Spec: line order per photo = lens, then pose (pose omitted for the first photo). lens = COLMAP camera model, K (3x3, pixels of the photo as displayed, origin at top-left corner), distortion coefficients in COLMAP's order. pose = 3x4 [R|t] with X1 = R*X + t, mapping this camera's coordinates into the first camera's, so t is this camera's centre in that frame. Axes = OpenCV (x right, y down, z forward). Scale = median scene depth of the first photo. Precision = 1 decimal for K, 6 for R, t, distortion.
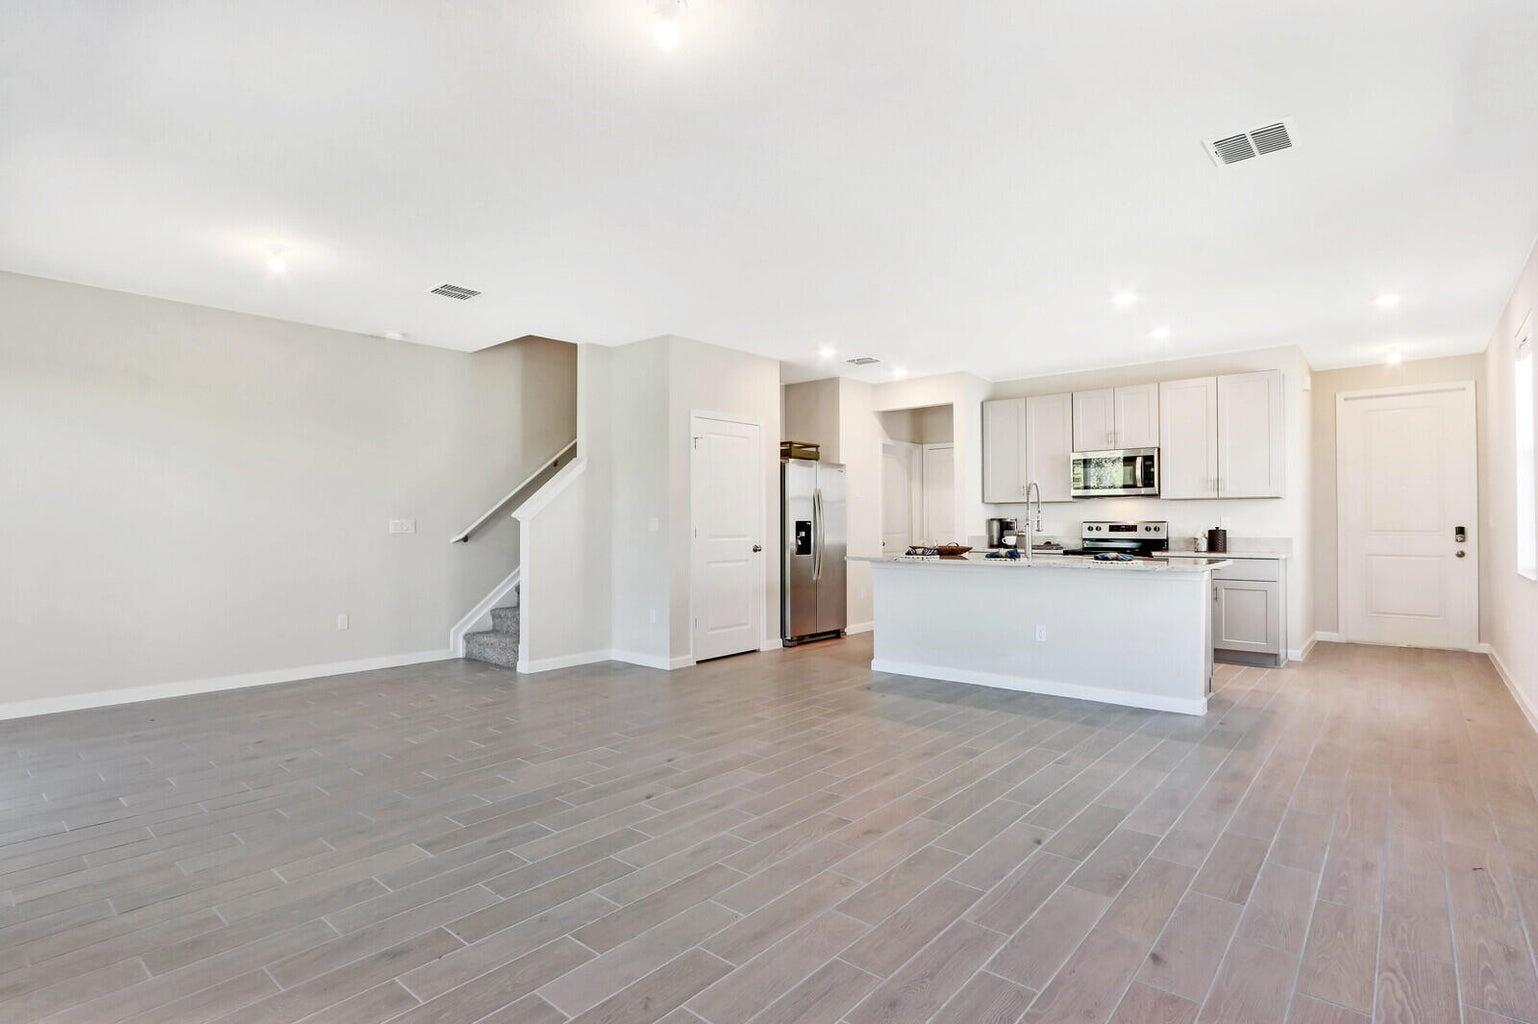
lens RADIAL K [[778.4, 0, 740.6], [0, 778.4, 518.0], [0, 0, 1]] dist [-0.005085, -0.000598]
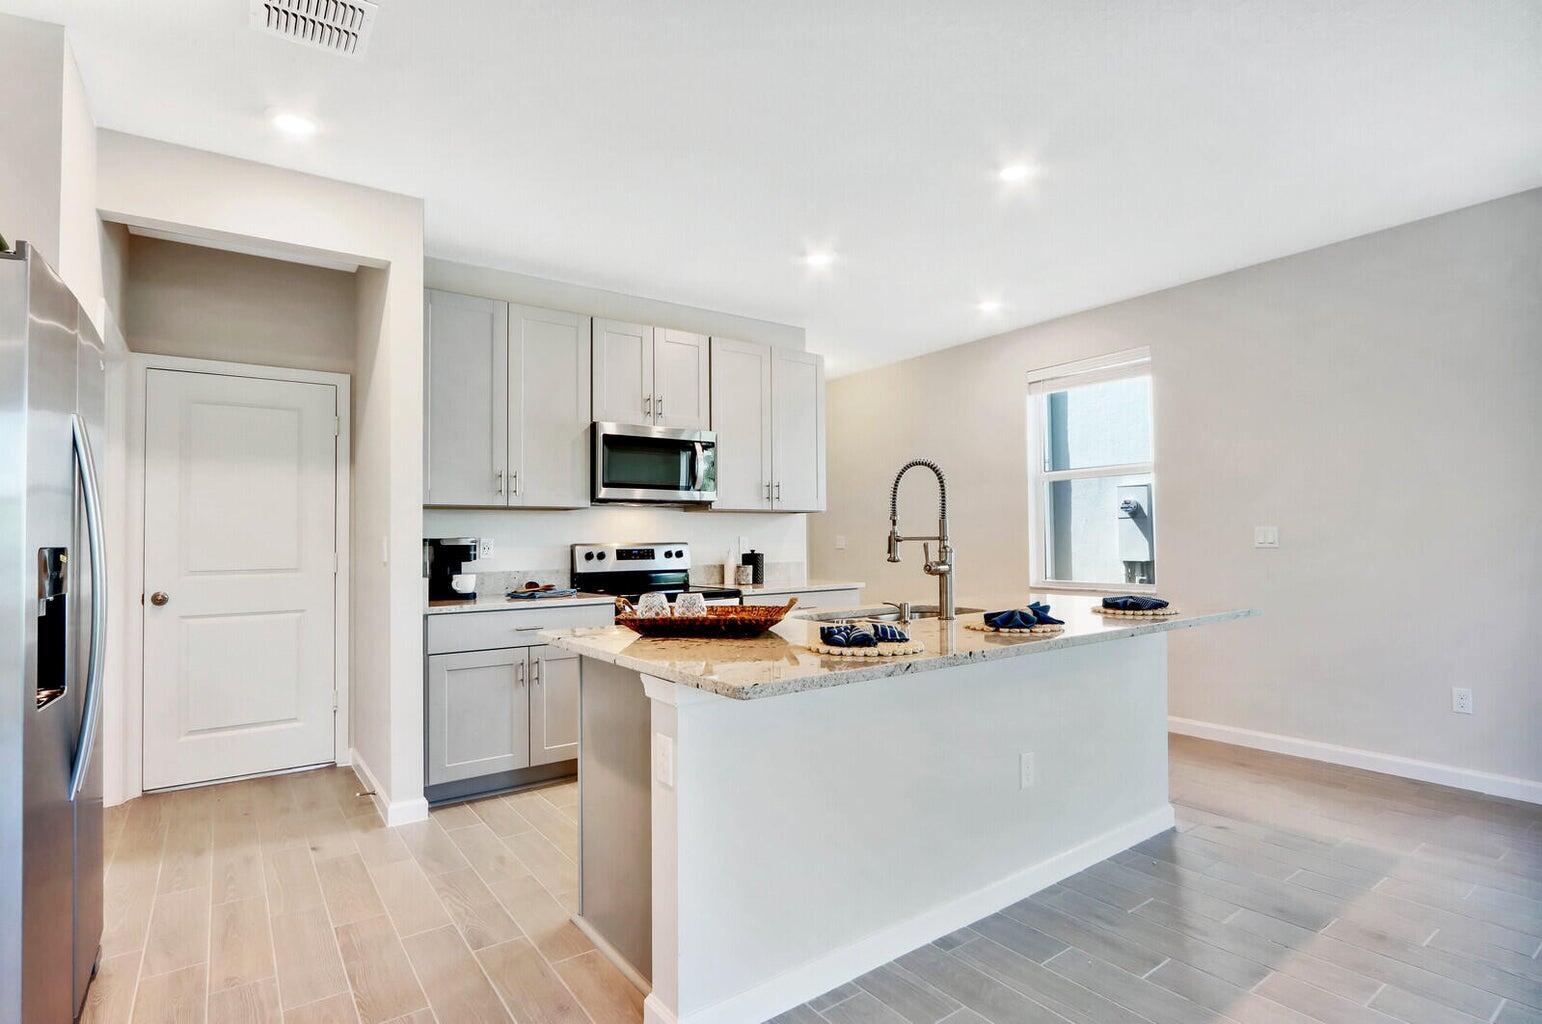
lens RADIAL K [[769.6, 0, 739.0], [0, 769.6, 519.3], [0, 0, 1]] dist [-0.011310, 0.000999]
pose [[0.216500, 0.025175, 0.975958, -0.091819], [0.001255, 0.999659, -0.026065, 0.001224], [-0.976282, 0.006868, 0.216395, 0.759161]]
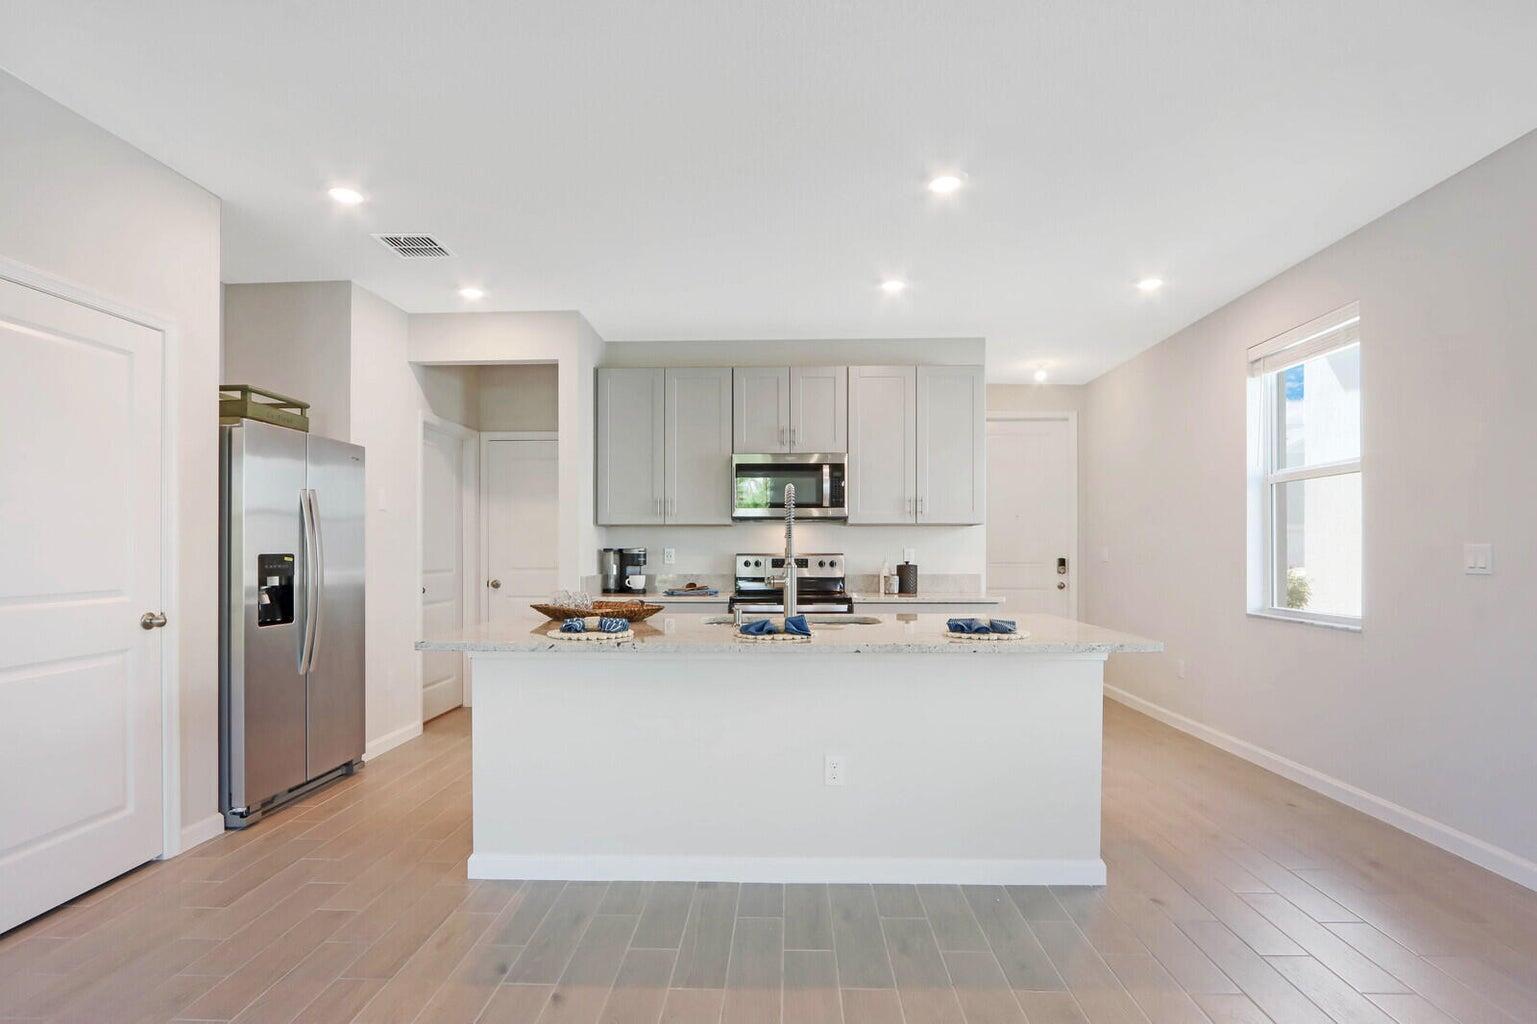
lens RADIAL K [[767.2, 0, 761.0], [0, 767.2, 541.4], [0, 0, 1]] dist [-0.011310, 0.000999]
pose [[0.765826, 0.006956, 0.643010, 0.006814], [-0.006610, 0.999974, -0.002945, -0.004675], [-0.643014, -0.001995, 0.765852, 0.449743]]
